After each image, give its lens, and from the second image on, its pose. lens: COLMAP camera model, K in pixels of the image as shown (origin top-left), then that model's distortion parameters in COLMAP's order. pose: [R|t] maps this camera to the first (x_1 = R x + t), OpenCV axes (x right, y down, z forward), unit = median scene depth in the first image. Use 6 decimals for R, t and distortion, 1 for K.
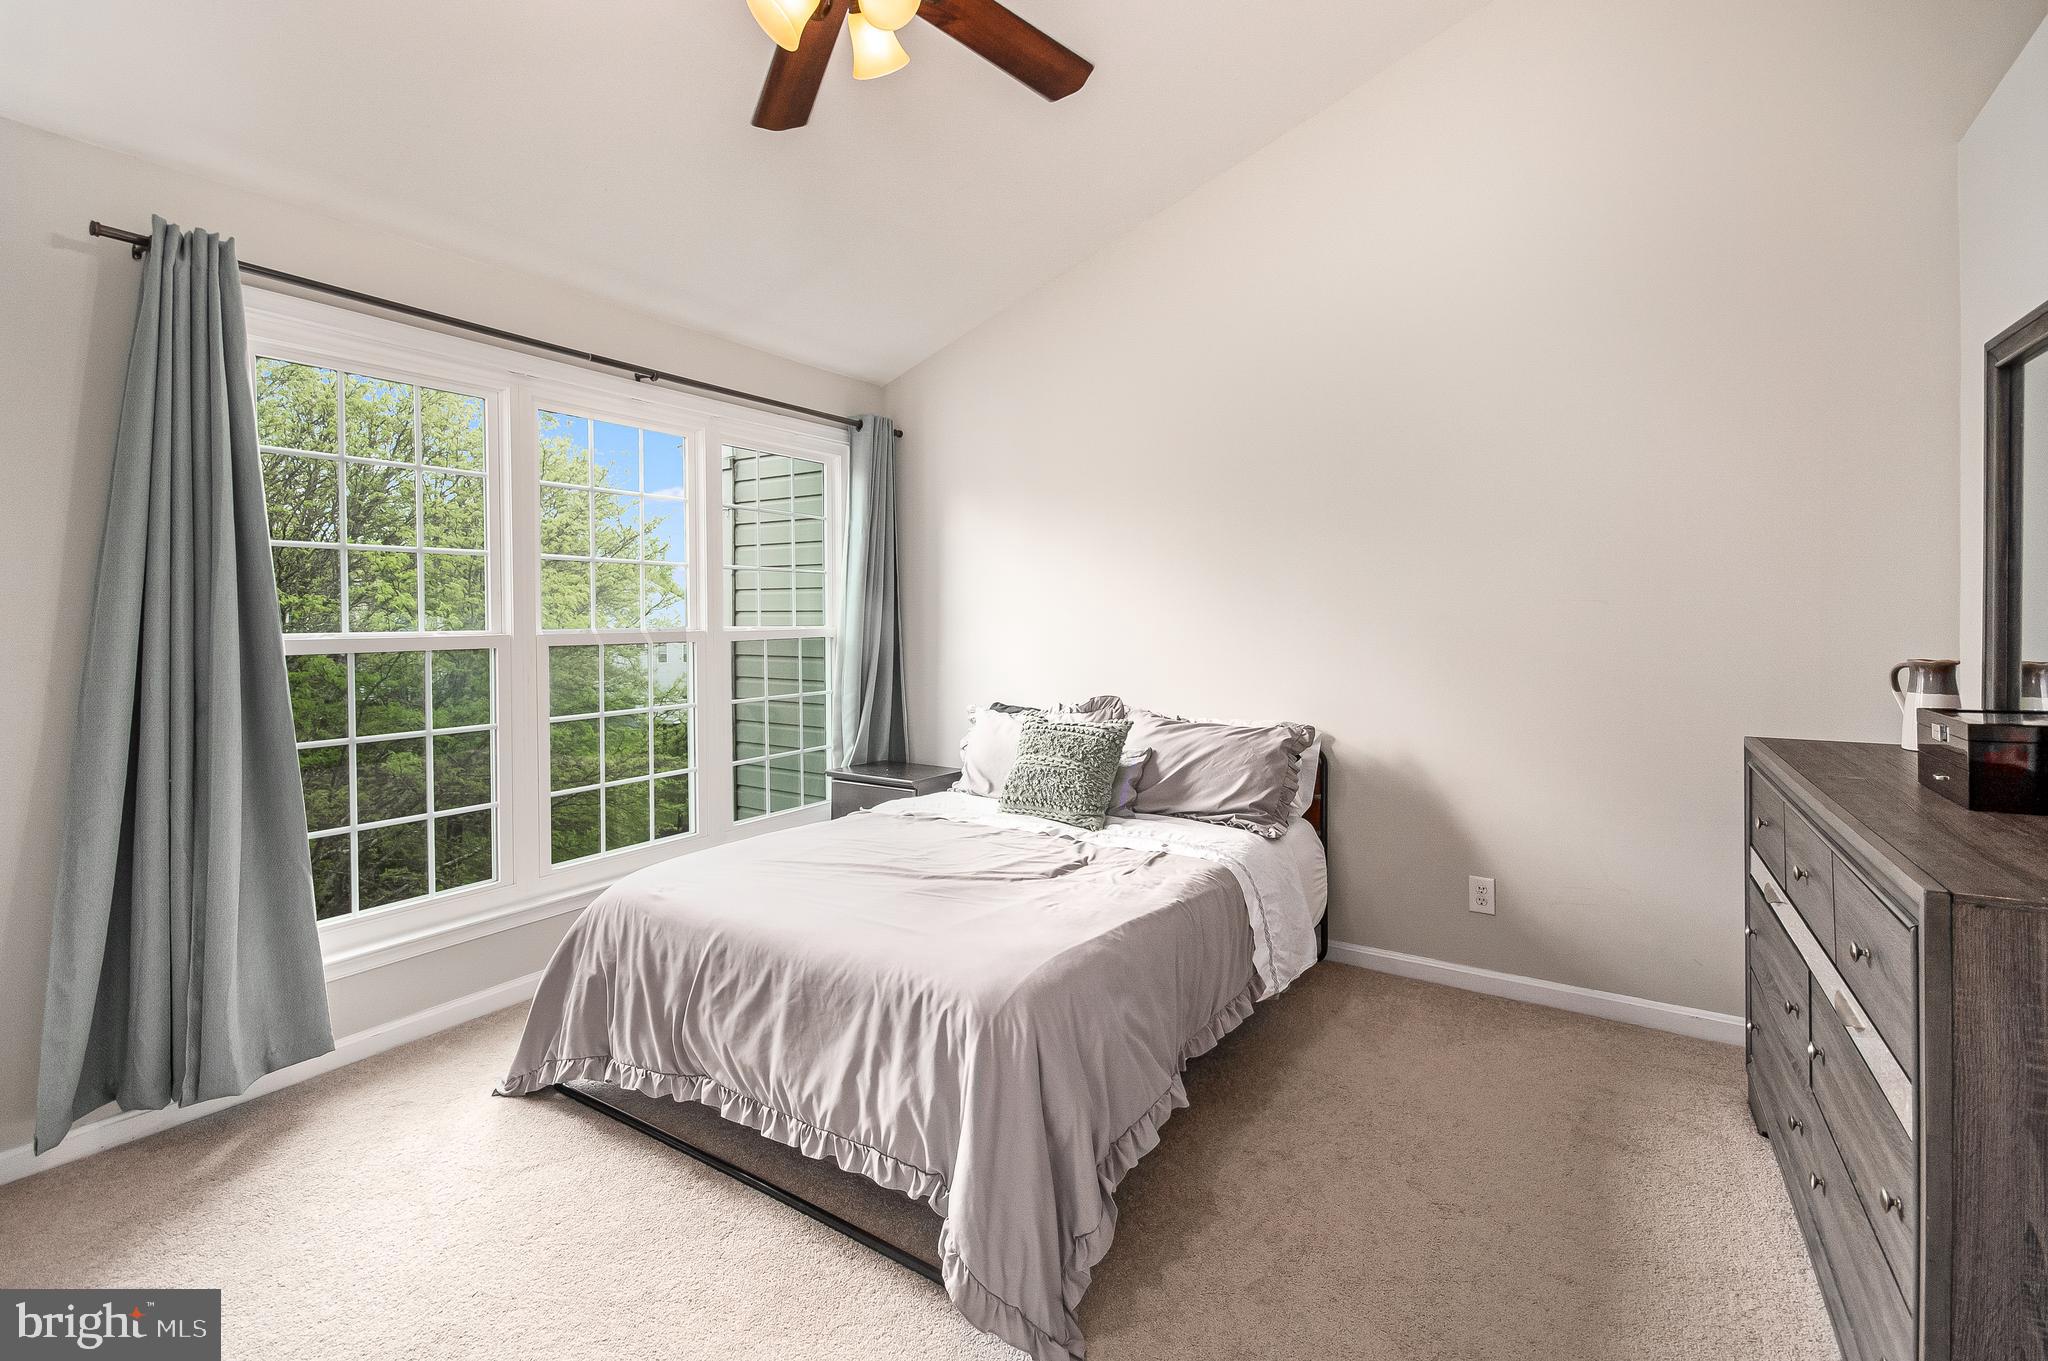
lens RADIAL K [[878.9, 0, 1025.3], [0, 878.9, 627.0], [0, 0, 1]] dist [0.022621, 0.000028]
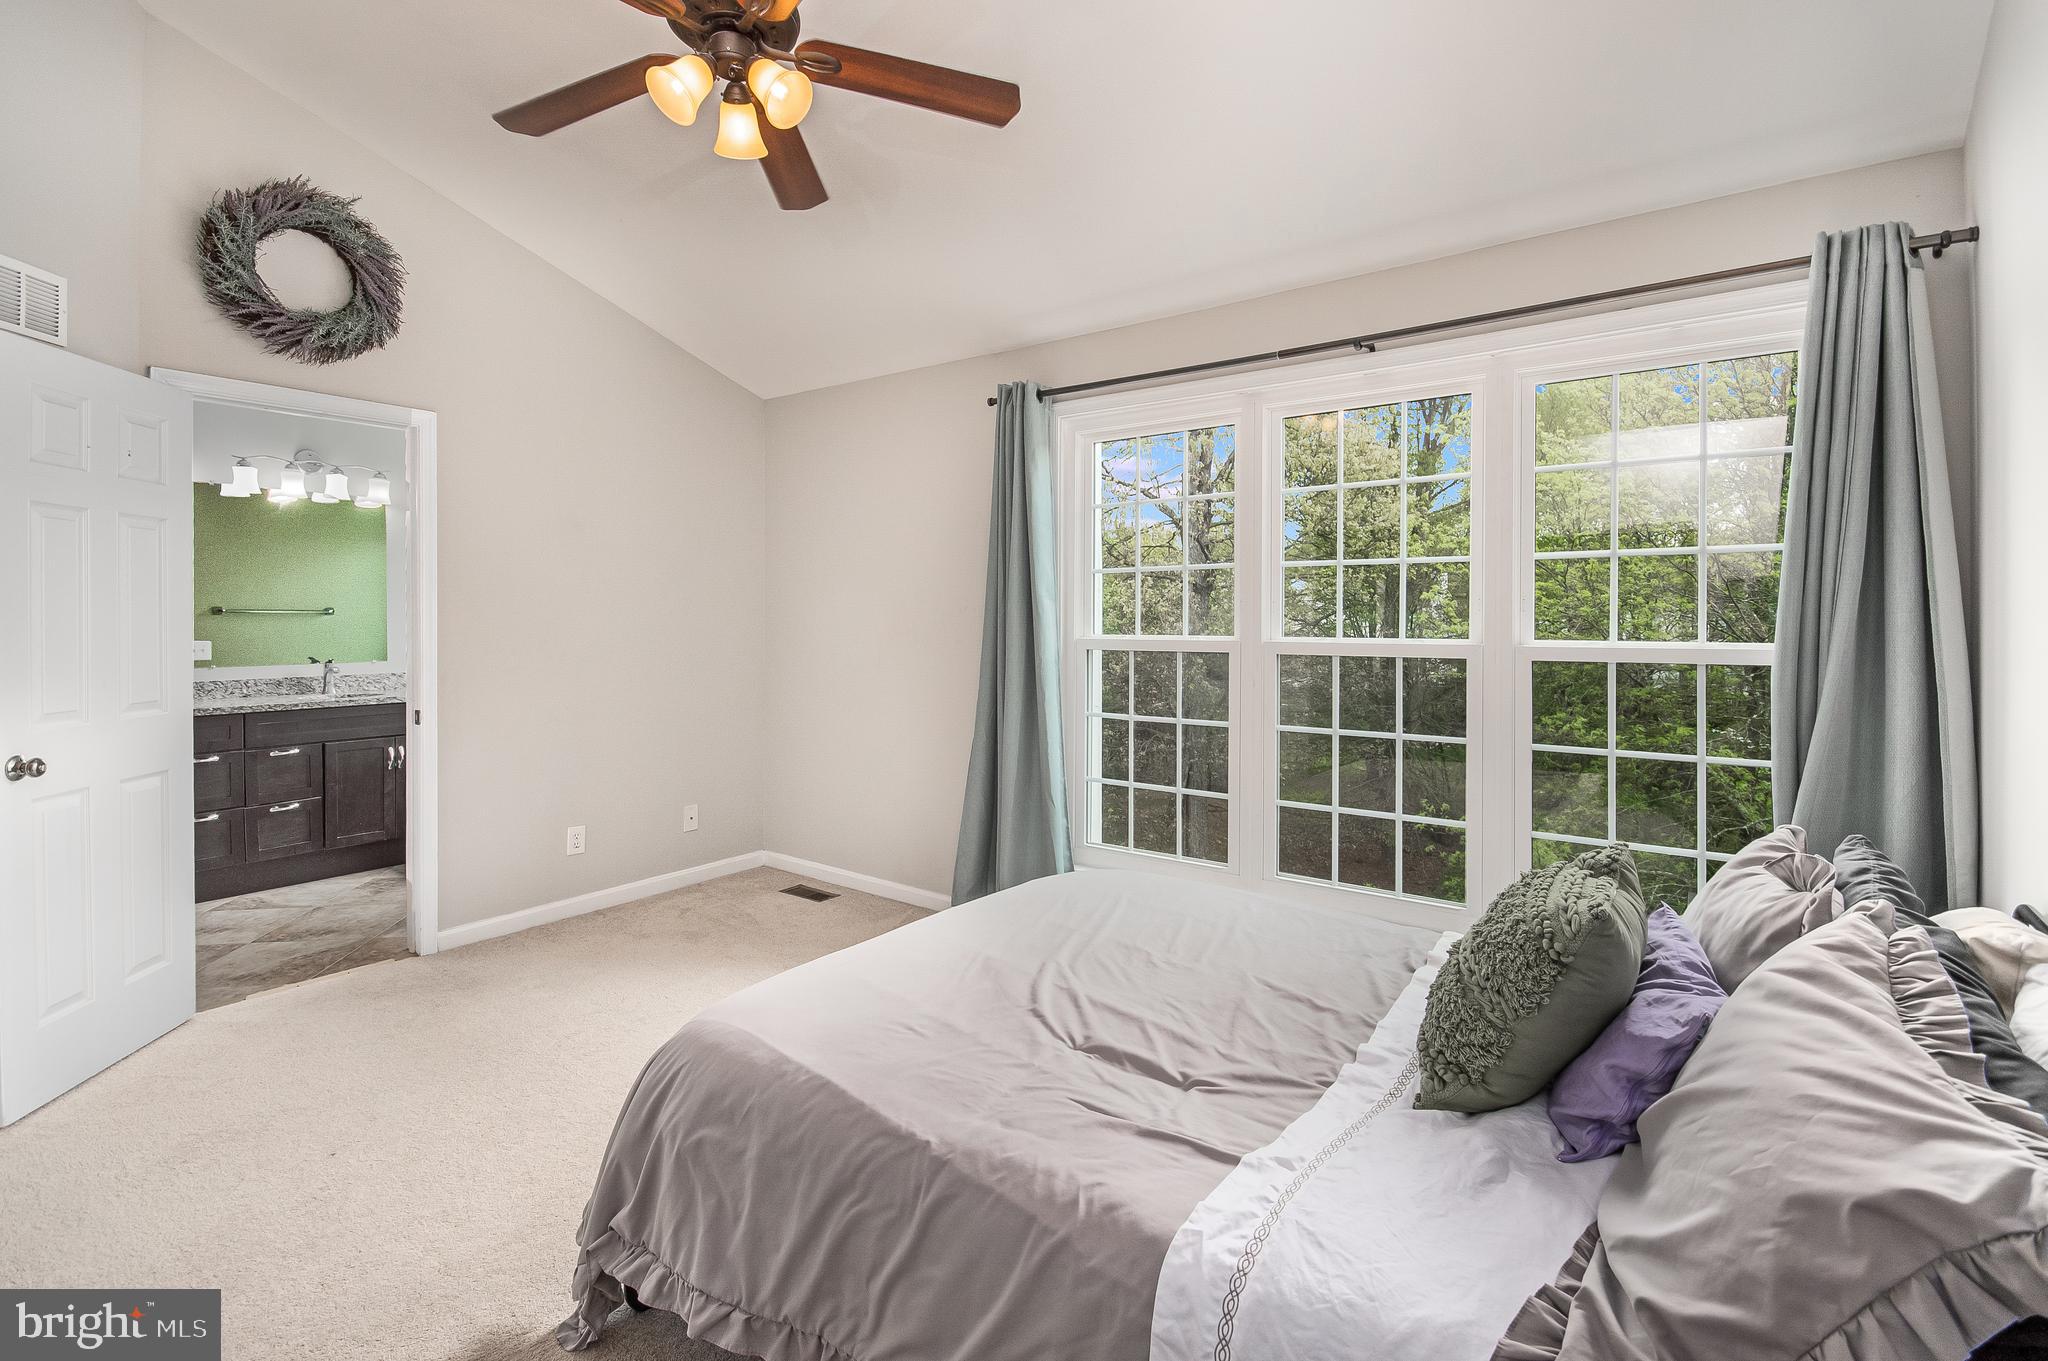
lens RADIAL K [[941.1, 0, 1026.8], [0, 941.1, 627.3], [0, 0, 1]] dist [0.000338, -0.000443]
pose [[-0.061843, 0.006900, -0.998062, 0.555908], [-0.014587, 0.999863, 0.007816, -0.012966], [0.997979, 0.015042, -0.061734, 0.804671]]
